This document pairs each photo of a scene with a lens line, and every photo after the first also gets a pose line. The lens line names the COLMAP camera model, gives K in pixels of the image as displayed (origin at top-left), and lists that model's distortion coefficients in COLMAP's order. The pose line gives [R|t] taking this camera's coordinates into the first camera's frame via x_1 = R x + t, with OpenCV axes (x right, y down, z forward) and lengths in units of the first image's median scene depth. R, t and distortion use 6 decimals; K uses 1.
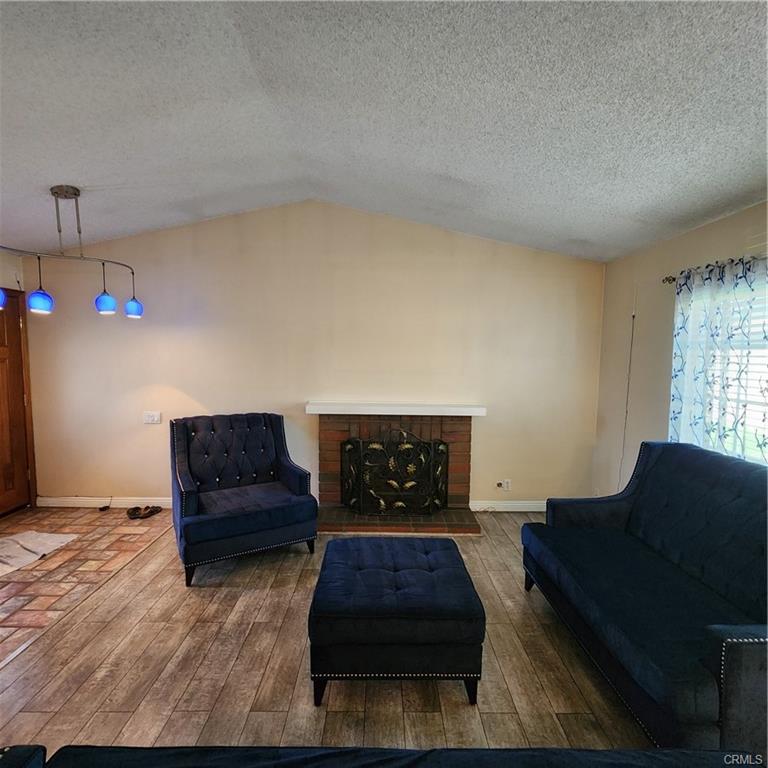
lens RADIAL K [[422.7, 0, 385.0], [0, 422.7, 386.9], [0, 0, 1]] dist [0.000911, 0.000778]
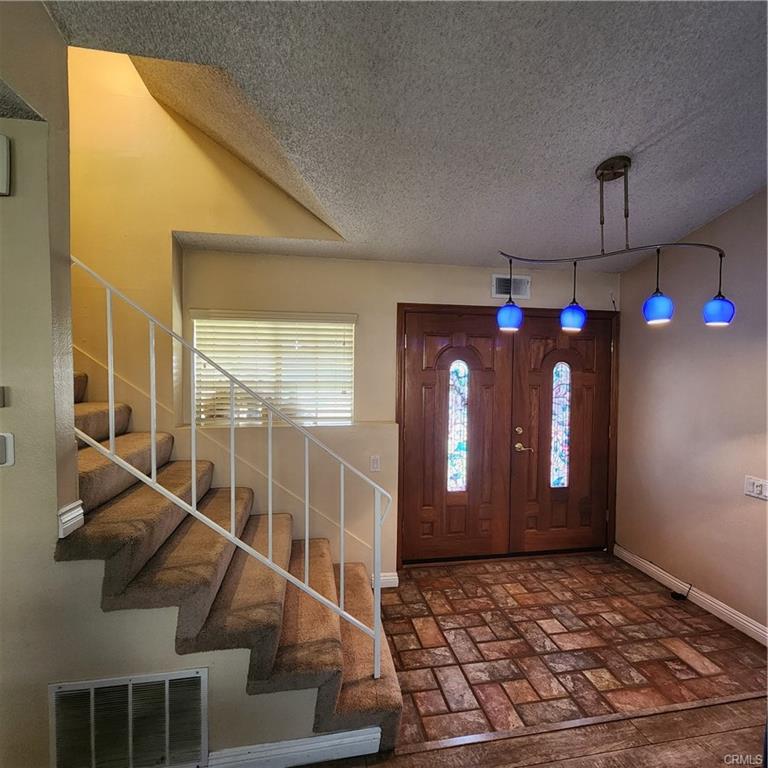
lens RADIAL K [[422.7, 0, 385.0], [0, 422.7, 386.9], [0, 0, 1]] dist [0.000911, 0.000778]
pose [[0.178119, 0.028191, -0.983605, -0.063054], [-0.090991, 0.995779, 0.012062, -0.036922], [0.979793, 0.087351, 0.179932, 0.412452]]
